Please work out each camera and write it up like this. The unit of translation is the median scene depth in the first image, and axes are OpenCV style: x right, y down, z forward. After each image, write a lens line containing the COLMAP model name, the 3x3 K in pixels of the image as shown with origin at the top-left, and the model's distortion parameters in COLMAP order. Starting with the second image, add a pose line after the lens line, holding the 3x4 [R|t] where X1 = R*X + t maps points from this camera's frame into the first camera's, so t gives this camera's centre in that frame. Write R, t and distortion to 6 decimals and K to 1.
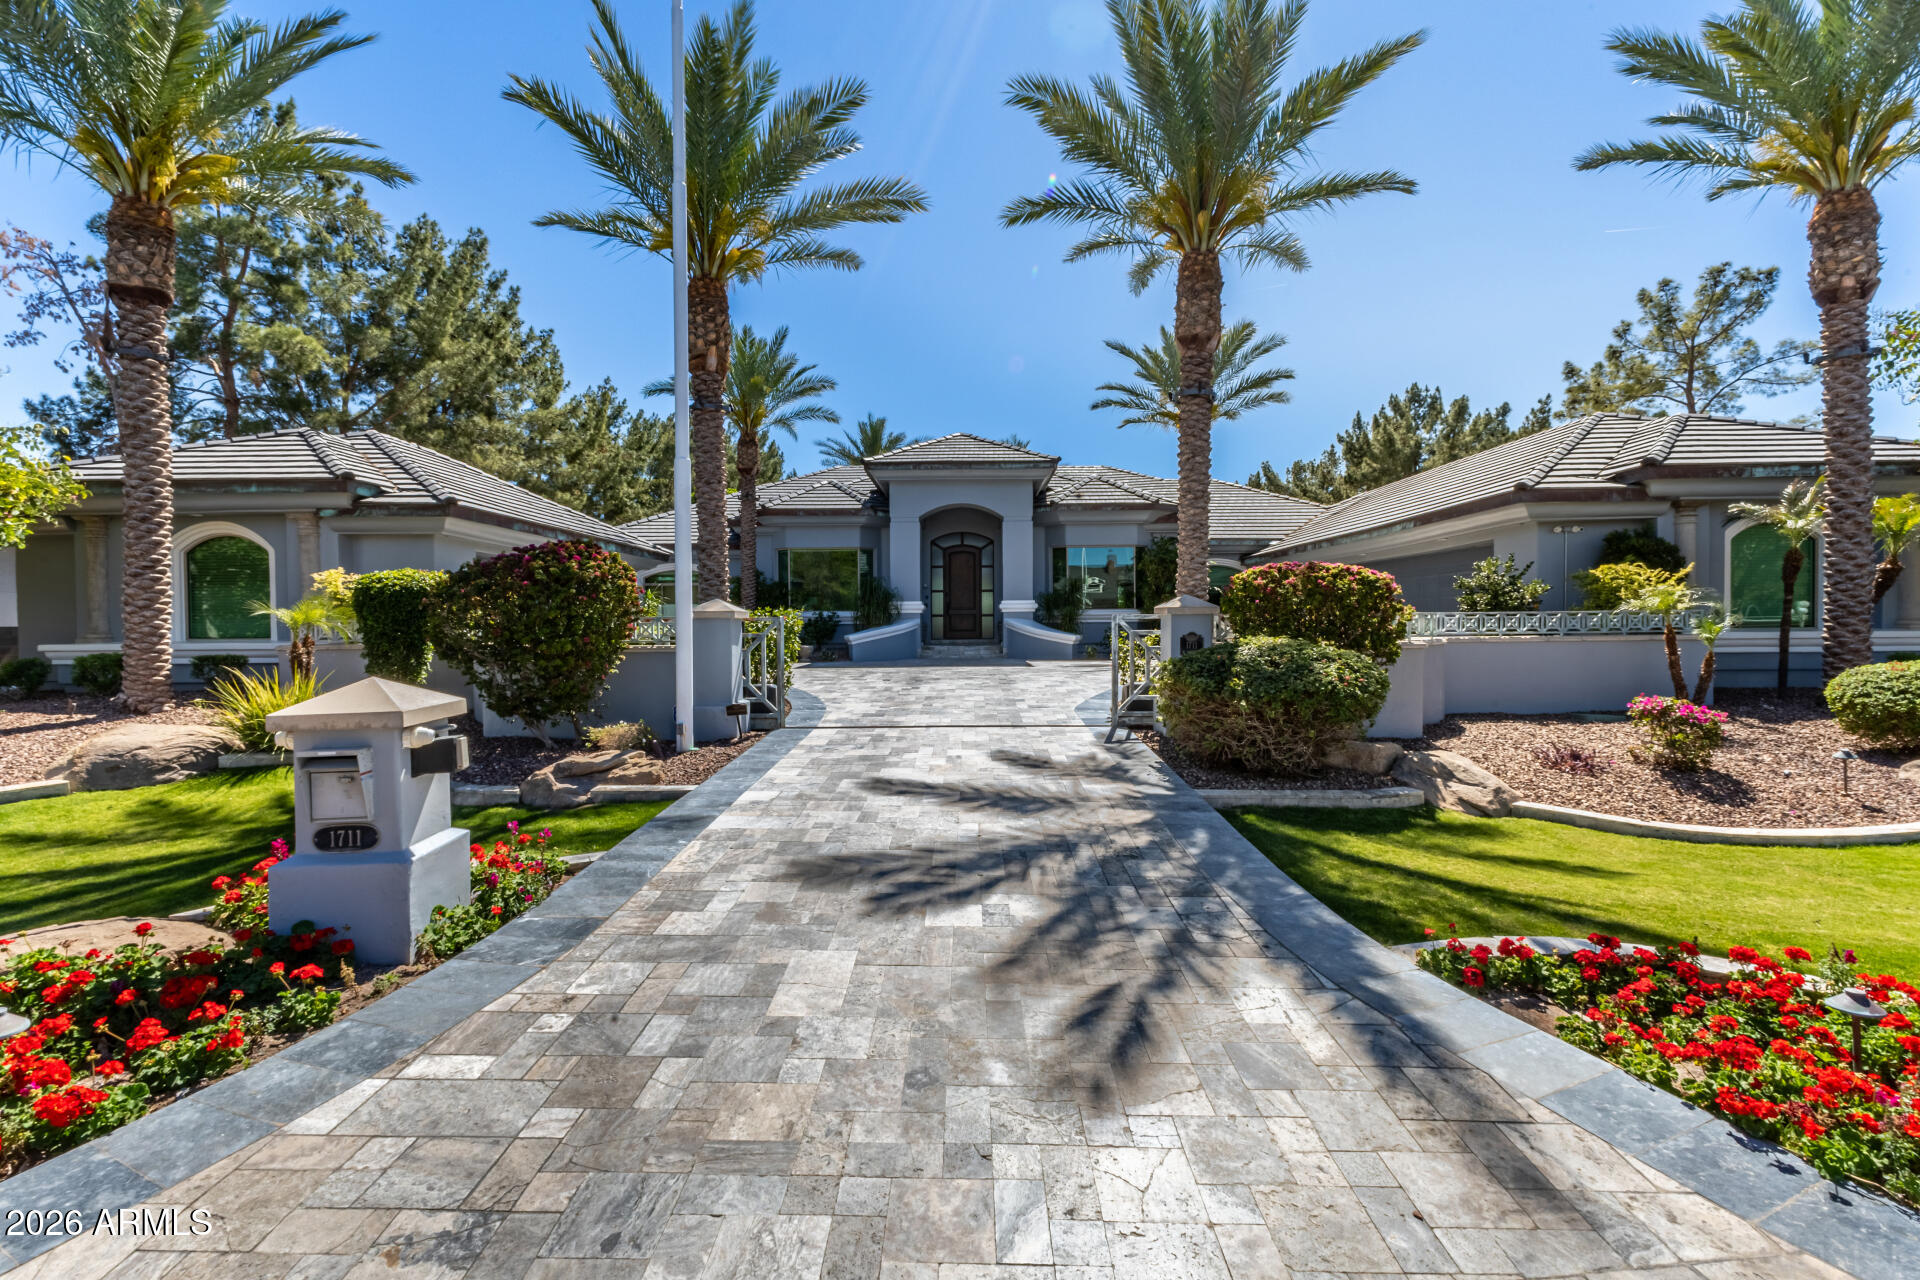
lens RADIAL K [[829.0, 0, 955.7], [0, 829.0, 637.0], [0, 0, 1]] dist [-0.001500, -0.000203]
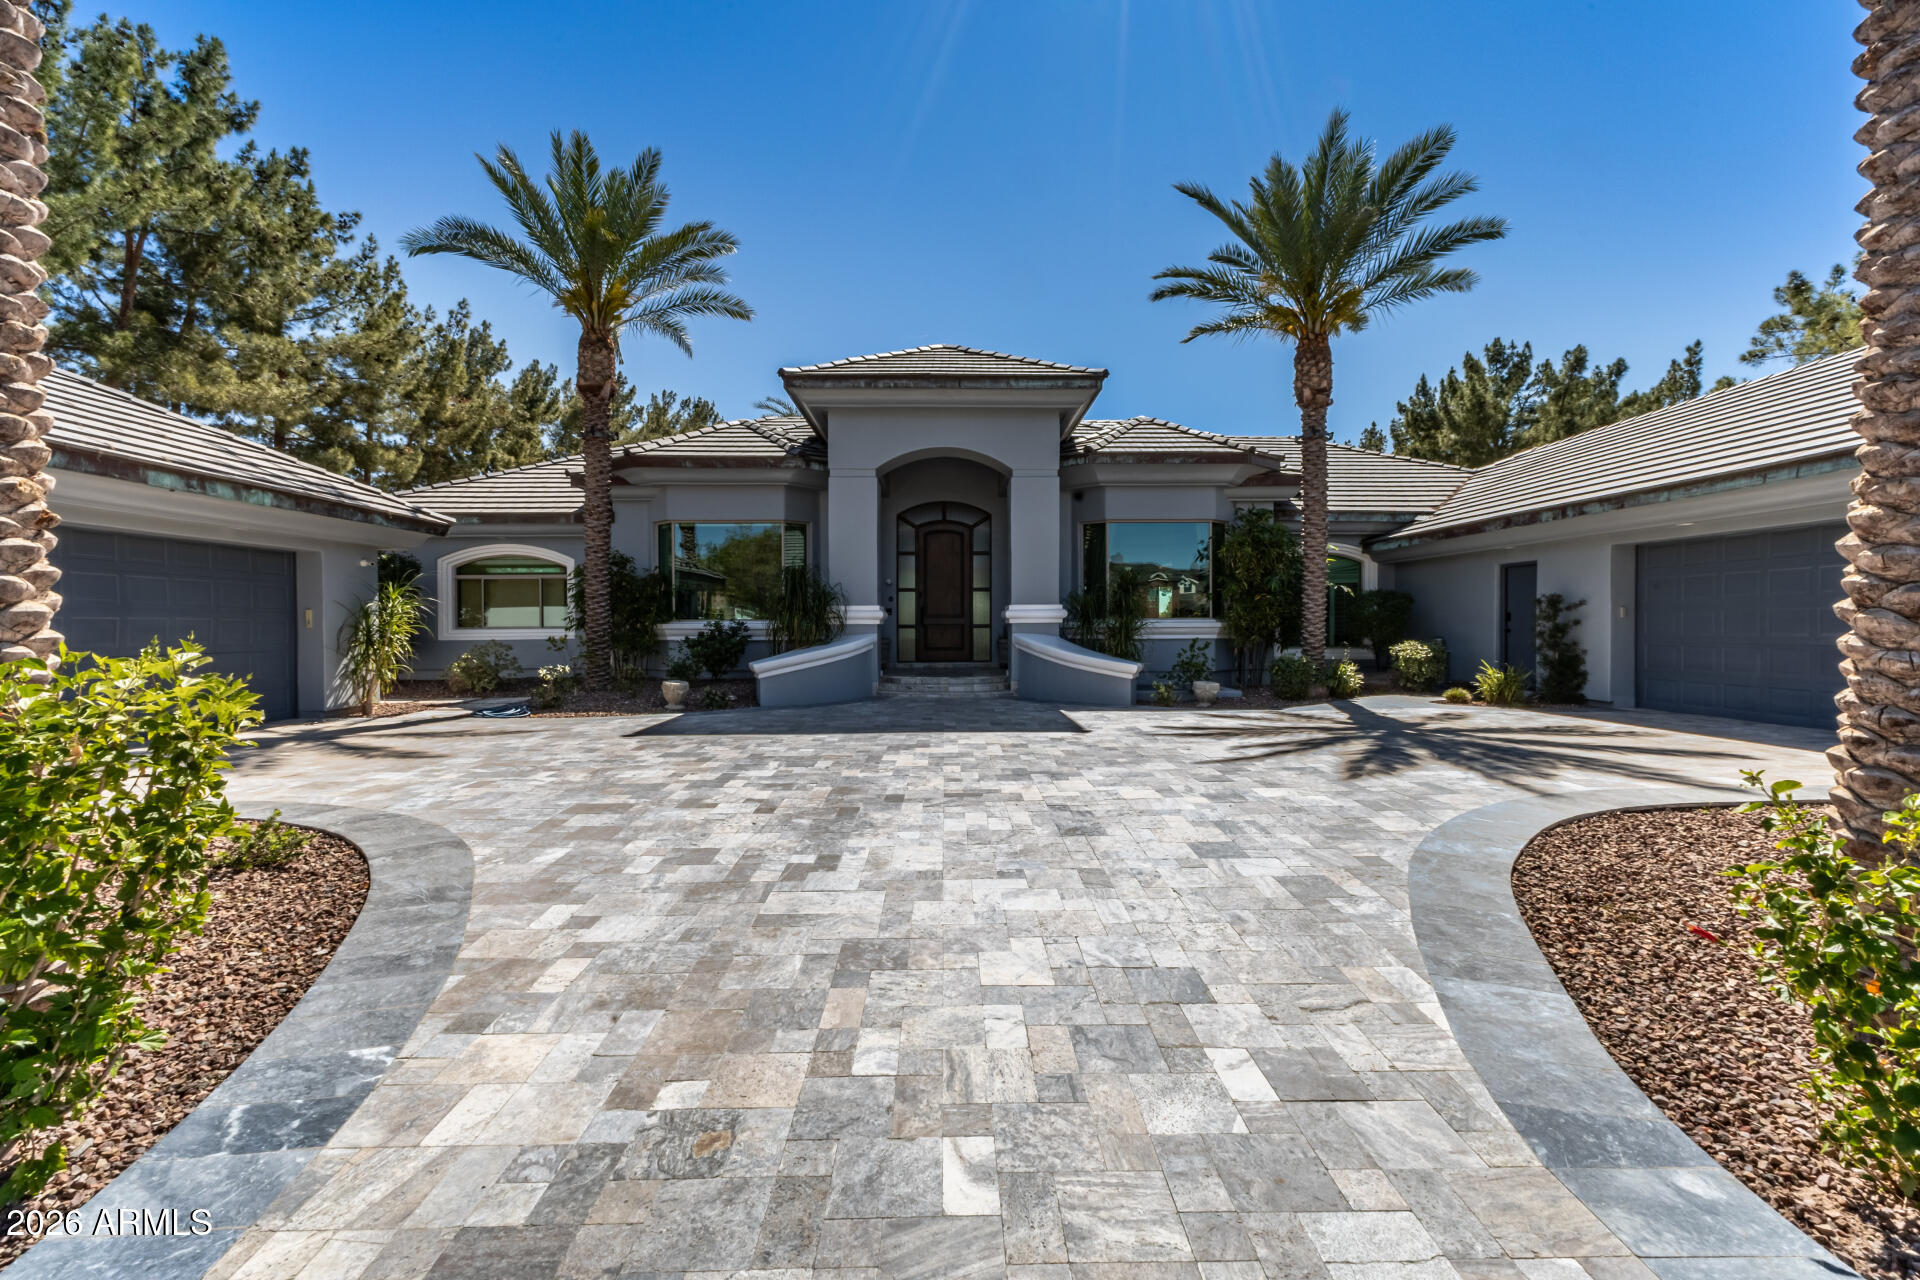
lens RADIAL K [[829.0, 0, 964.3], [0, 829.0, 636.5], [0, 0, 1]] dist [-0.001500, -0.000203]
pose [[0.999213, 0.002482, 0.039583, -0.002074], [-0.002406, 0.999995, -0.001974, -0.018274], [-0.039588, 0.001878, 0.999214, 0.366261]]
